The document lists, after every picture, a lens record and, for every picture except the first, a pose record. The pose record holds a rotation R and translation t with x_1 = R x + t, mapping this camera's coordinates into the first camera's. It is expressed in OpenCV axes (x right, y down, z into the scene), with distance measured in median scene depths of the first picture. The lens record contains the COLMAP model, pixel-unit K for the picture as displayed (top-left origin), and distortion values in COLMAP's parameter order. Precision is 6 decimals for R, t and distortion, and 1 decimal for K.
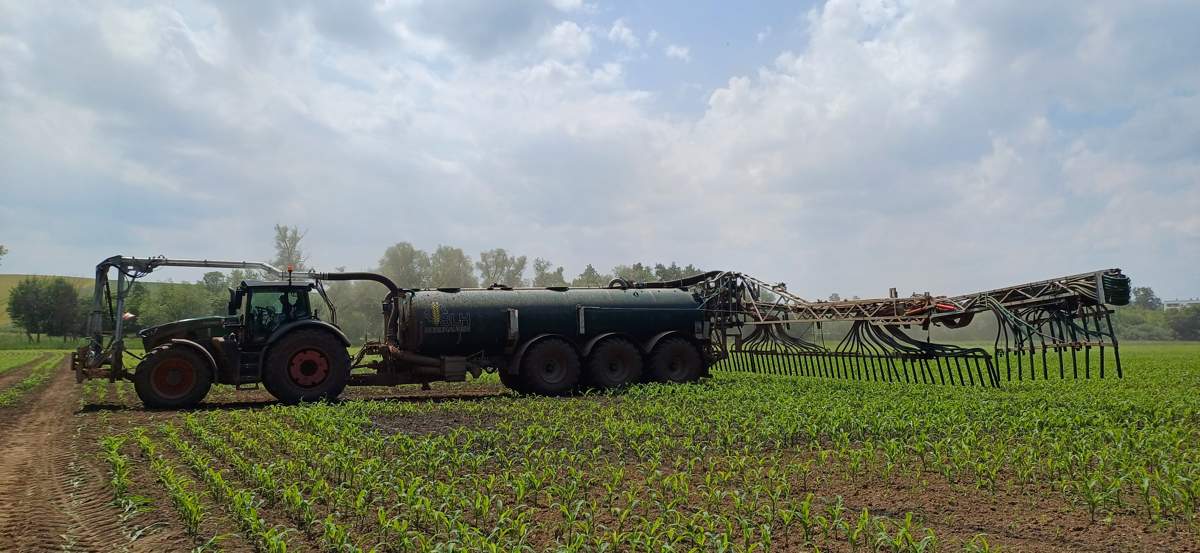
lens RADIAL K [[832.1, 0, 602.8], [0, 832.1, 286.8], [0, 0, 1]] dist [-0.002319, -0.006328]
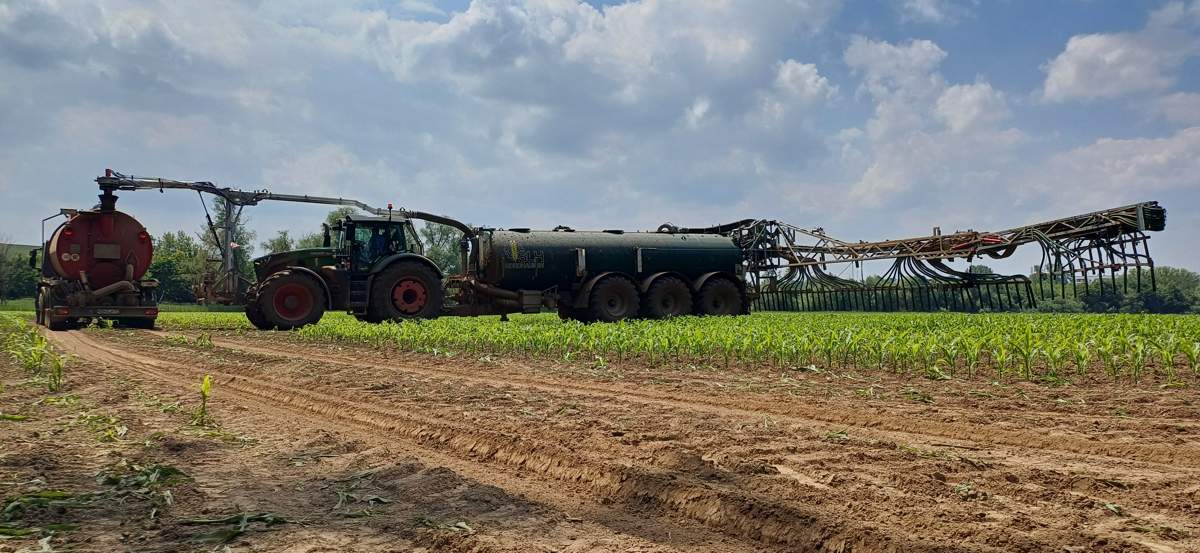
lens RADIAL K [[832.1, 0, 606.5], [0, 832.1, 269.2], [0, 0, 1]] dist [-0.002319, -0.006328]
pose [[0.994142, 0.008566, 0.107745, -0.215790], [-0.009391, 0.999930, 0.007148, 0.051793], [-0.107677, -0.008117, 0.994153, -0.094516]]
